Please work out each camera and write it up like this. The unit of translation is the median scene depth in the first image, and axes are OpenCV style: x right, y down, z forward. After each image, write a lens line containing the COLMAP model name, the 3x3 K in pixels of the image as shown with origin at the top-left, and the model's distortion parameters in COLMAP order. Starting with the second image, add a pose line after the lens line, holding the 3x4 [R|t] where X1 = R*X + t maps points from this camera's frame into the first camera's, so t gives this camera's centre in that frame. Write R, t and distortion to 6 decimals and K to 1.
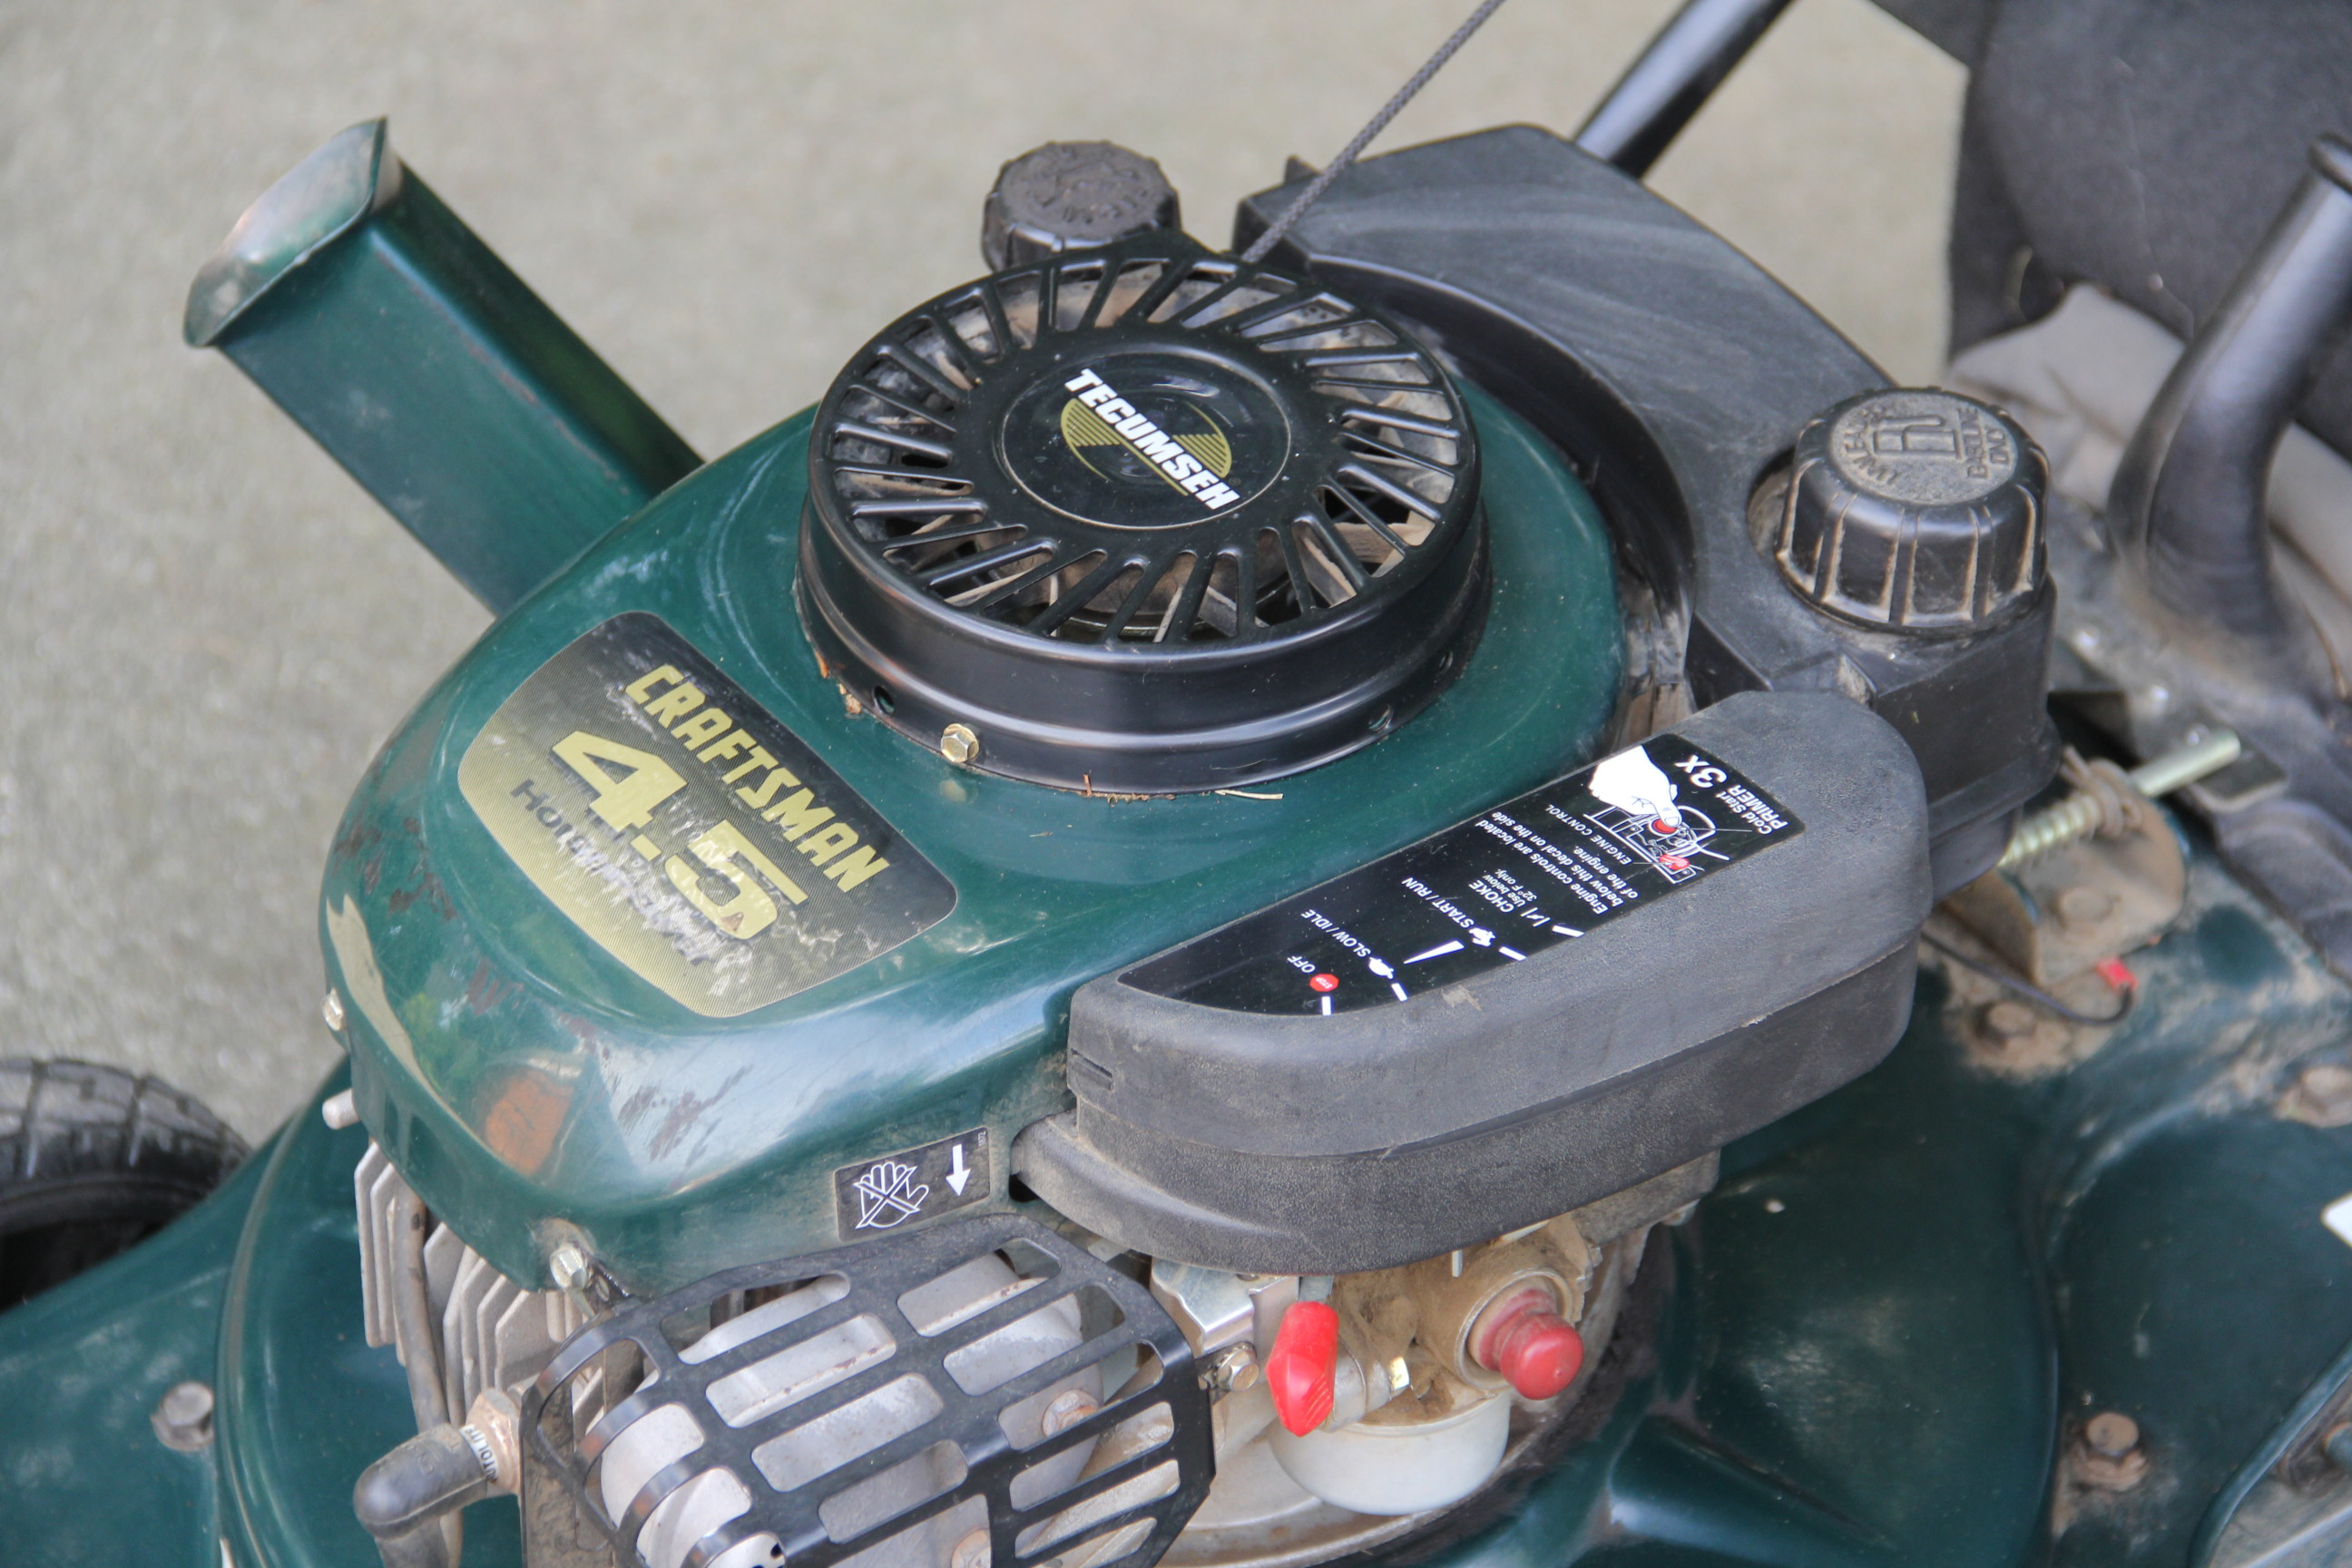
lens RADIAL K [[7874.6, 0, 1176.0], [0, 7874.6, 784.0], [0, 0, 1]] dist [0.539440, 5.669997]
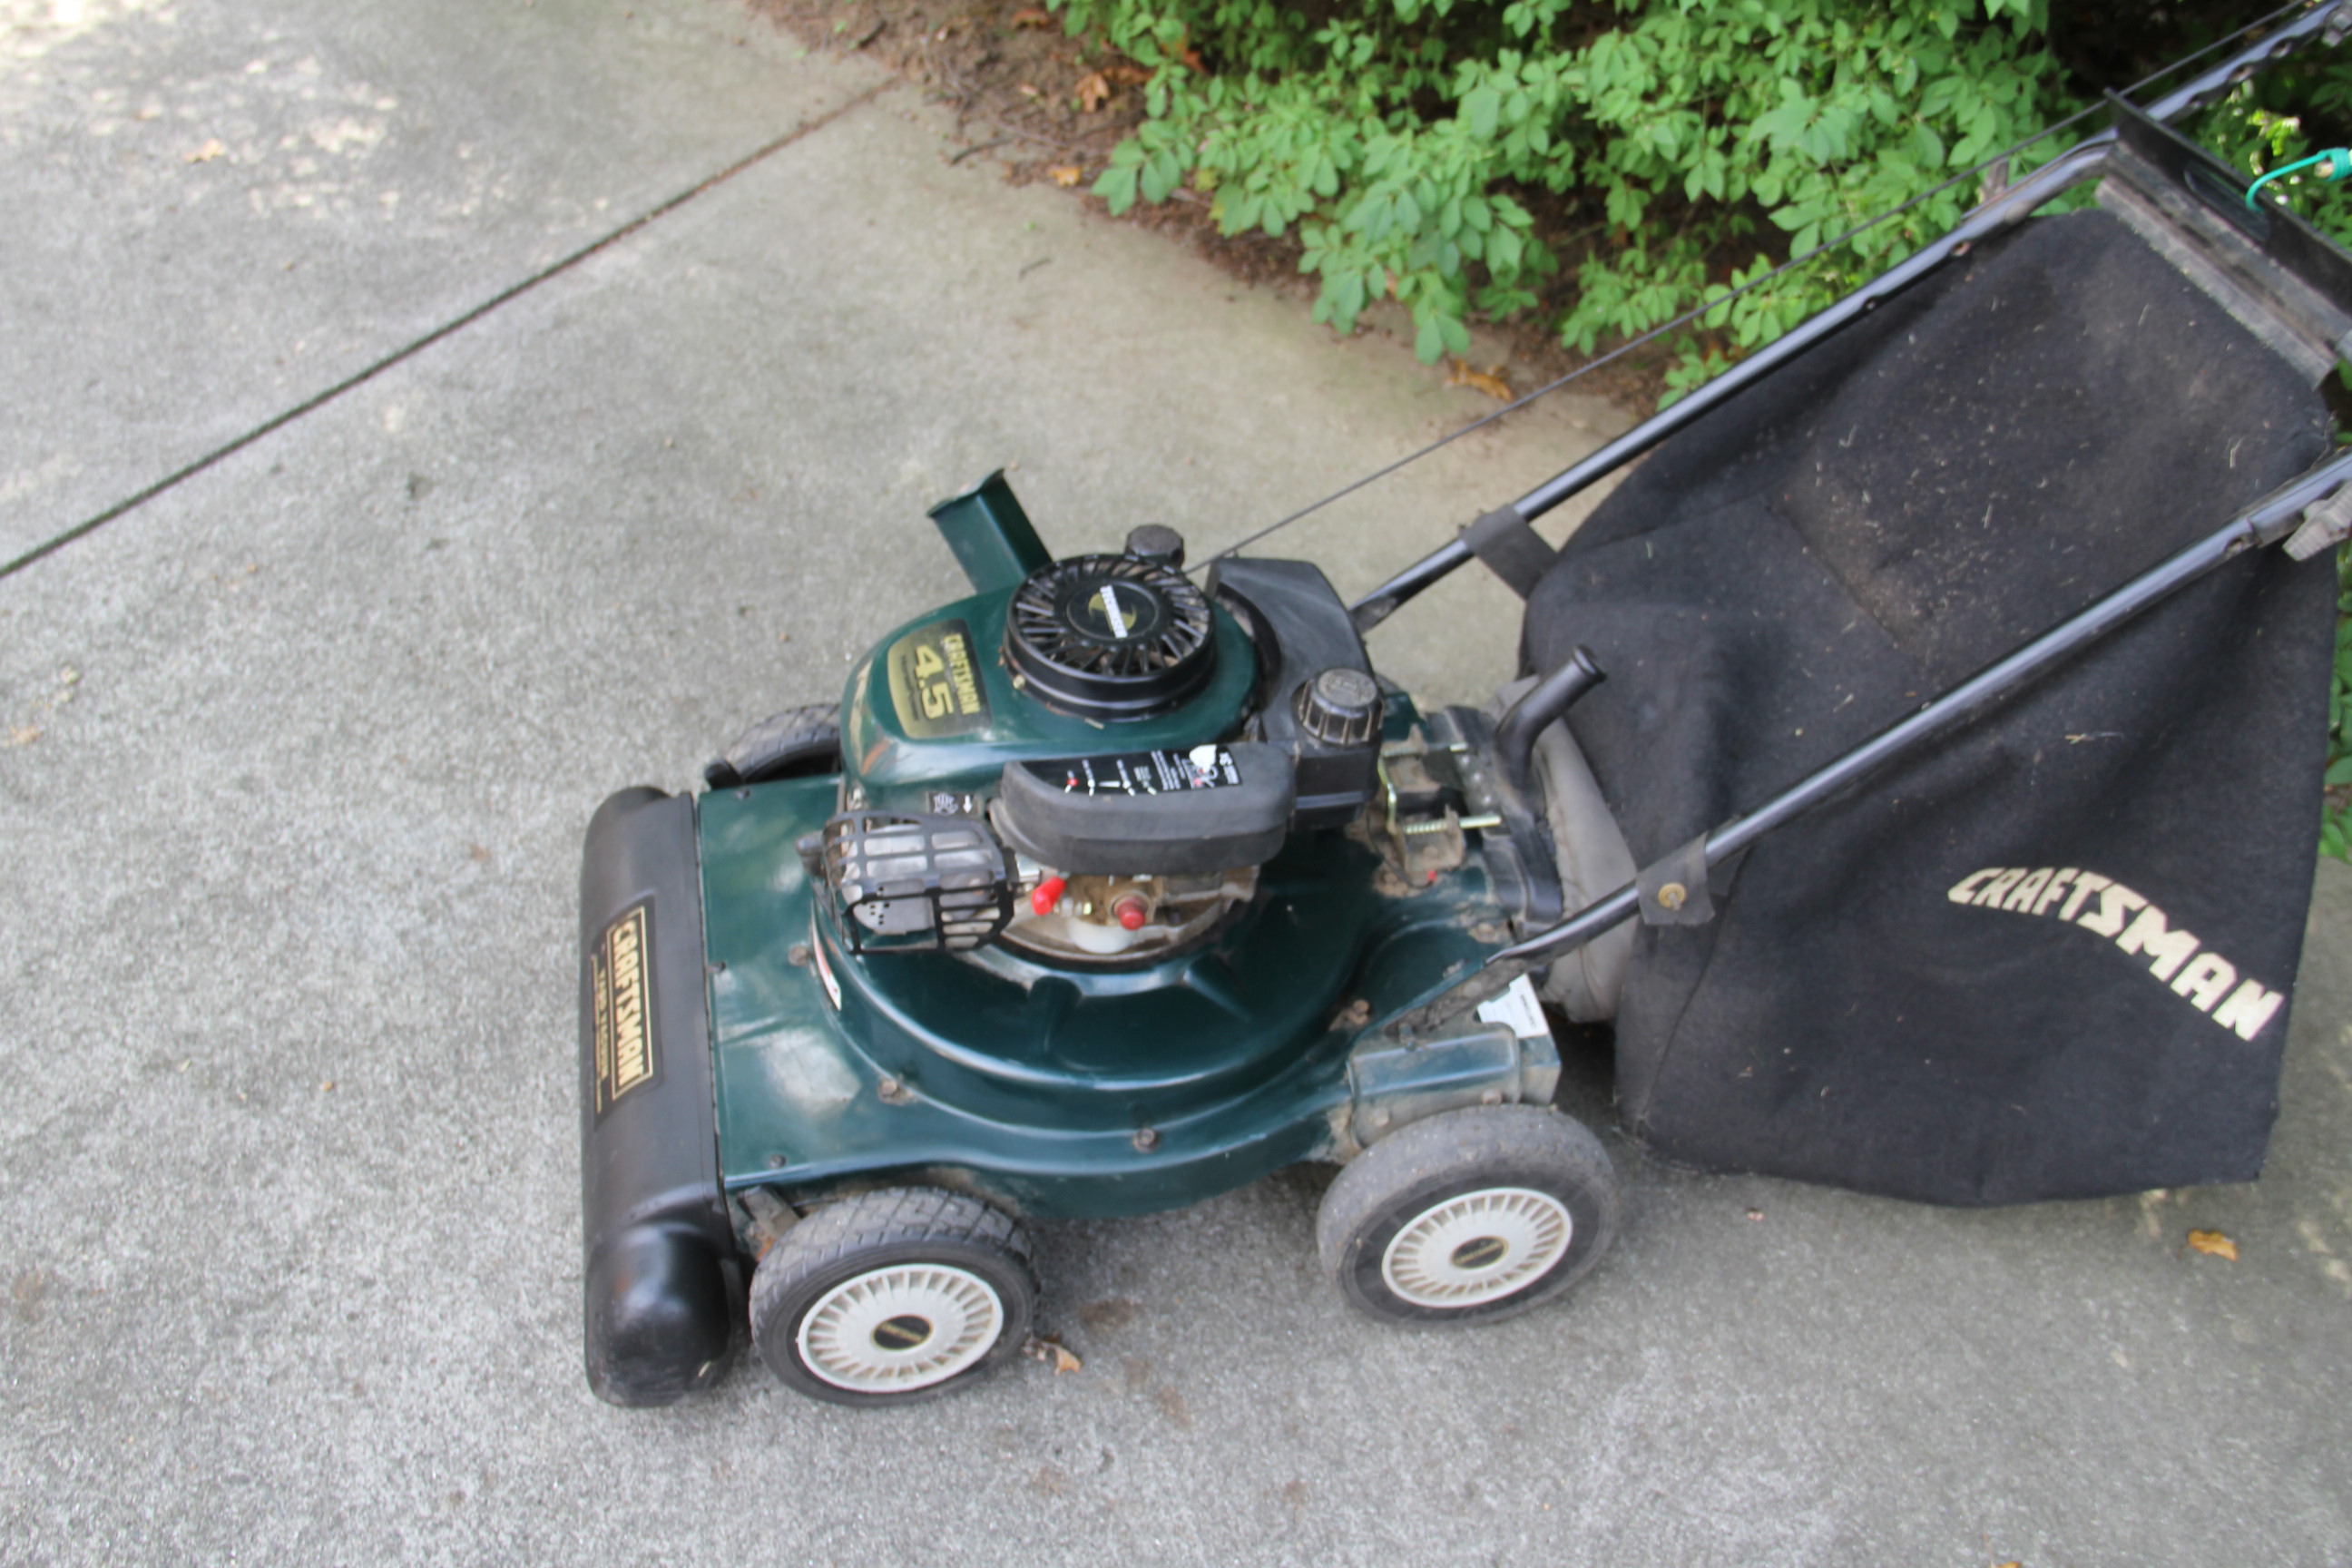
lens RADIAL K [[2245.1, 0, 1173.9], [0, 2245.1, 755.2], [0, 0, 1]] dist [-0.141962, 0.200999]
pose [[0.919462, 0.304170, -0.249141, 0.270703], [-0.301328, 0.952186, 0.050439, -0.042225], [0.252570, 0.028696, 0.967153, 0.118118]]
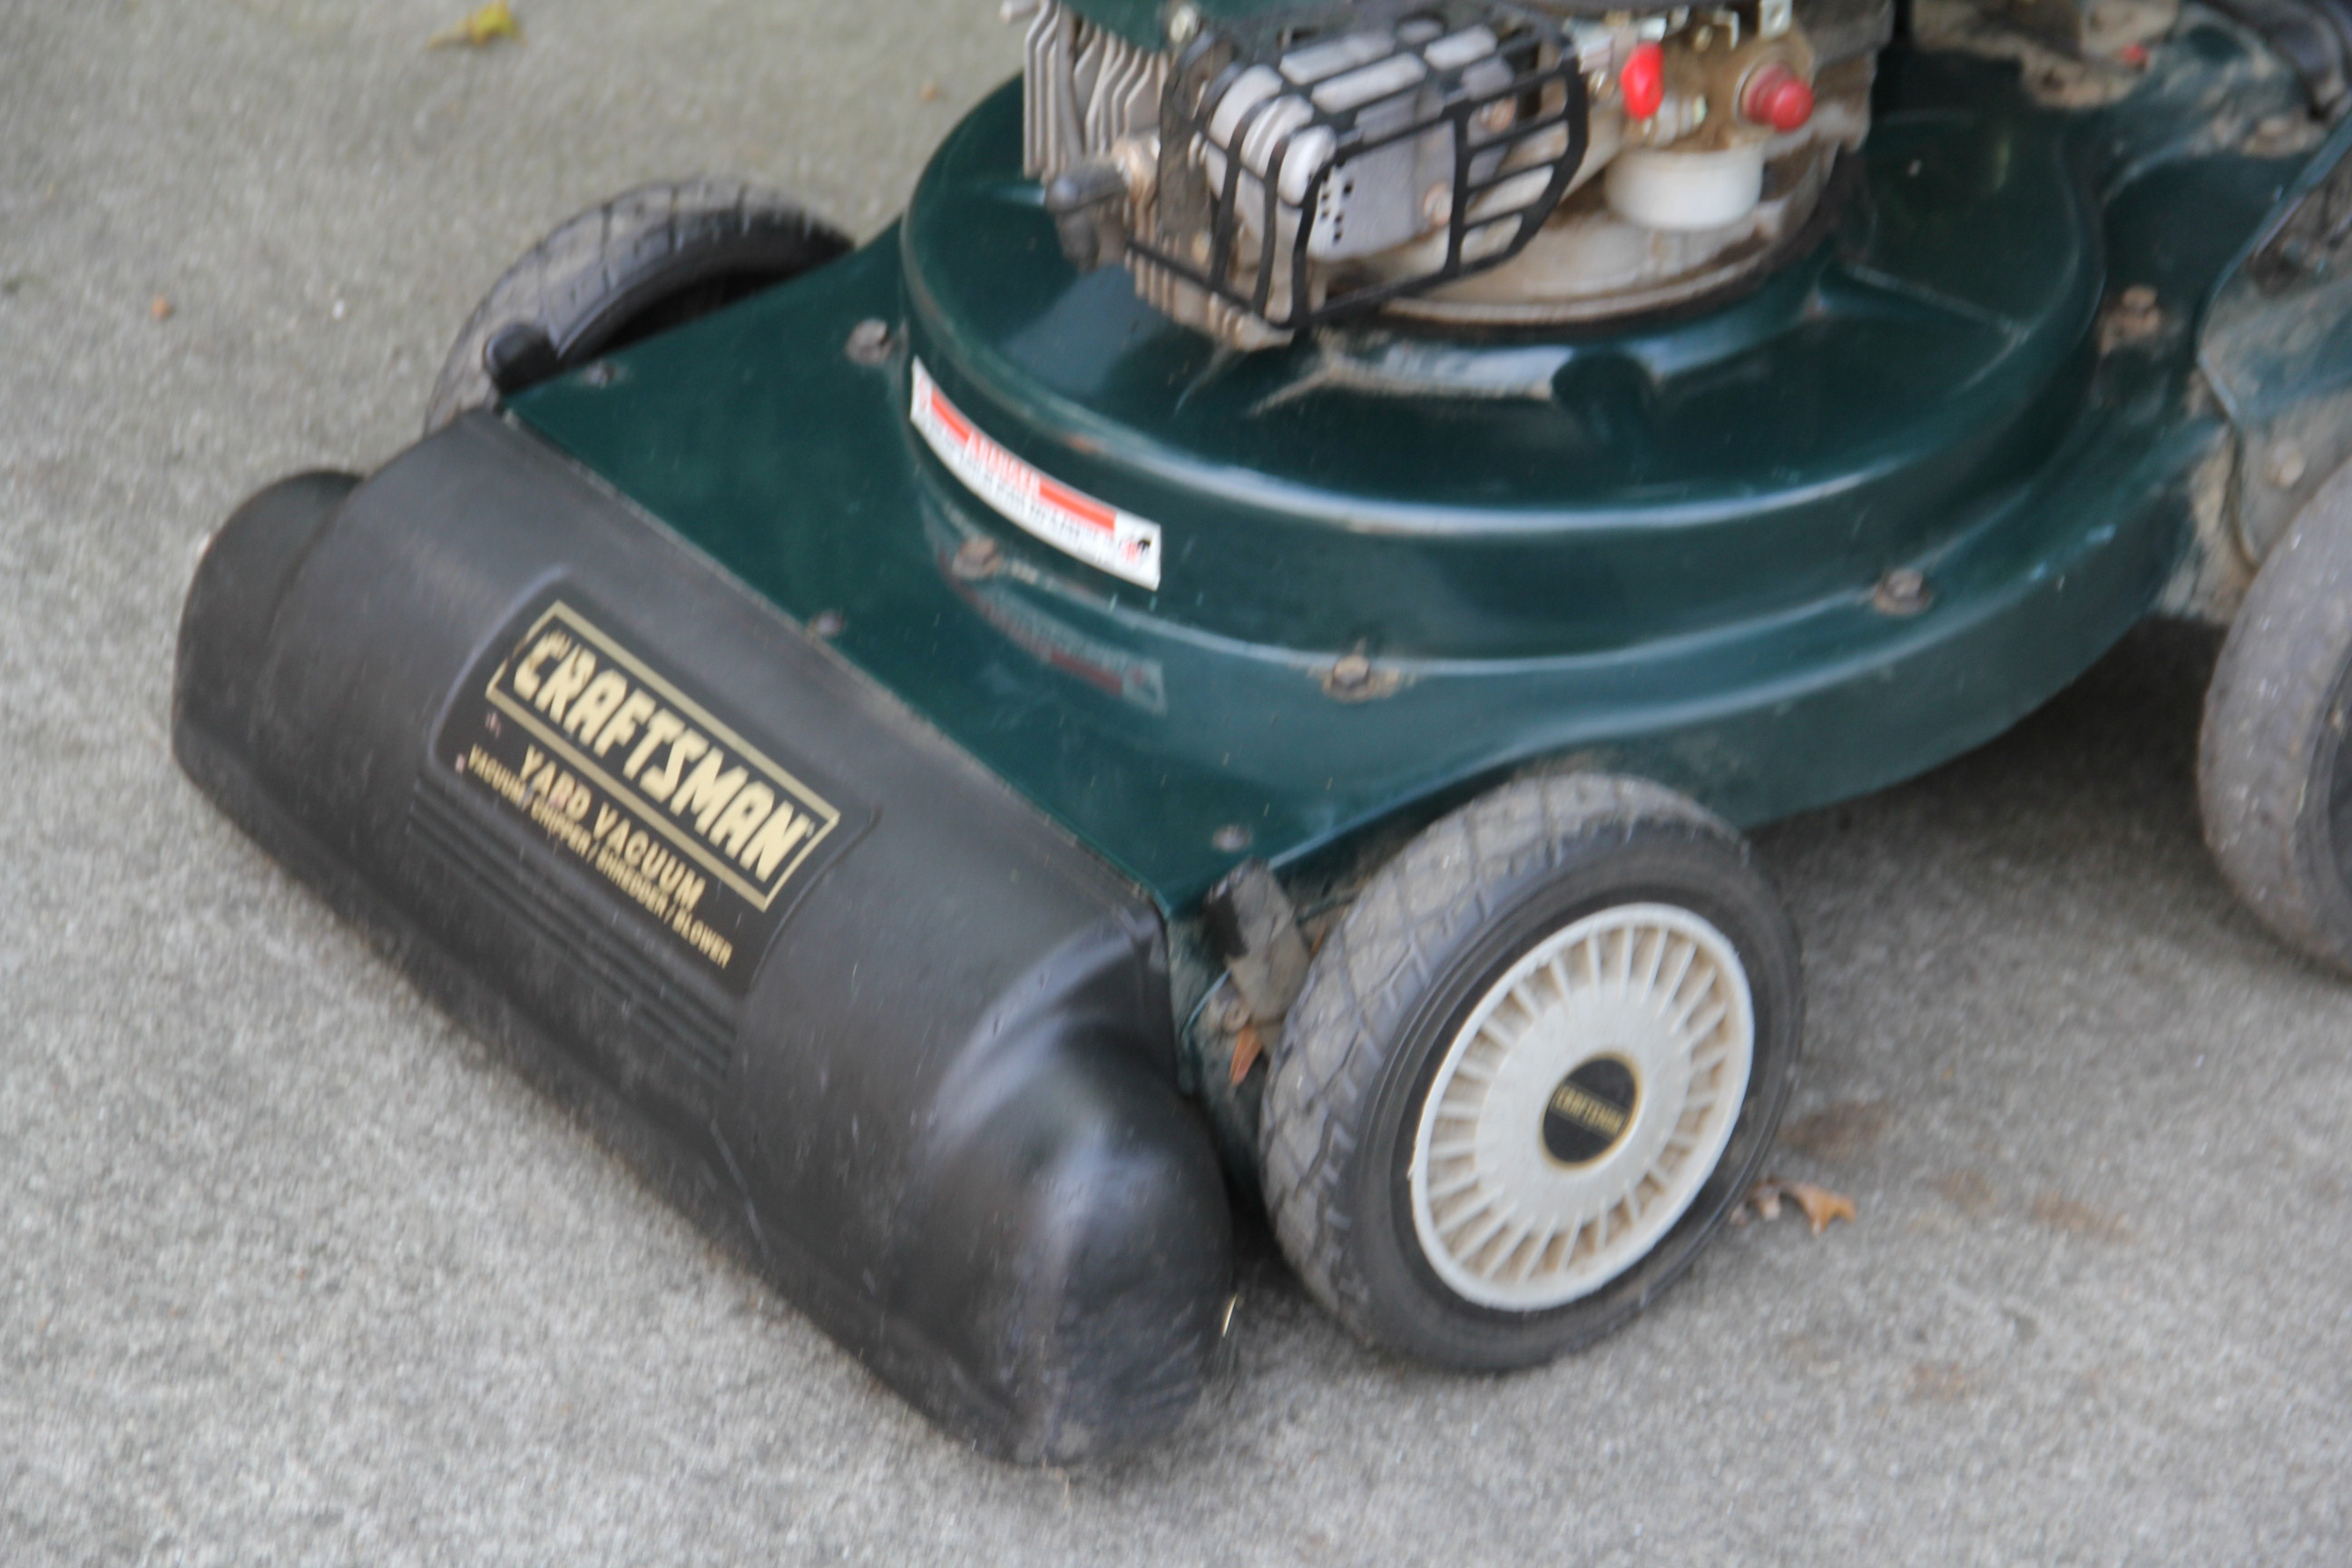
lens RADIAL K [[7874.6, 0, 1176.0], [0, 7874.6, 784.0], [0, 0, 1]] dist [0.539440, 5.669997]
pose [[0.999785, -0.013491, 0.015741, -0.103308], [0.015463, 0.991032, -0.132729, 0.417780], [-0.013809, 0.132944, 0.991027, -0.556472]]
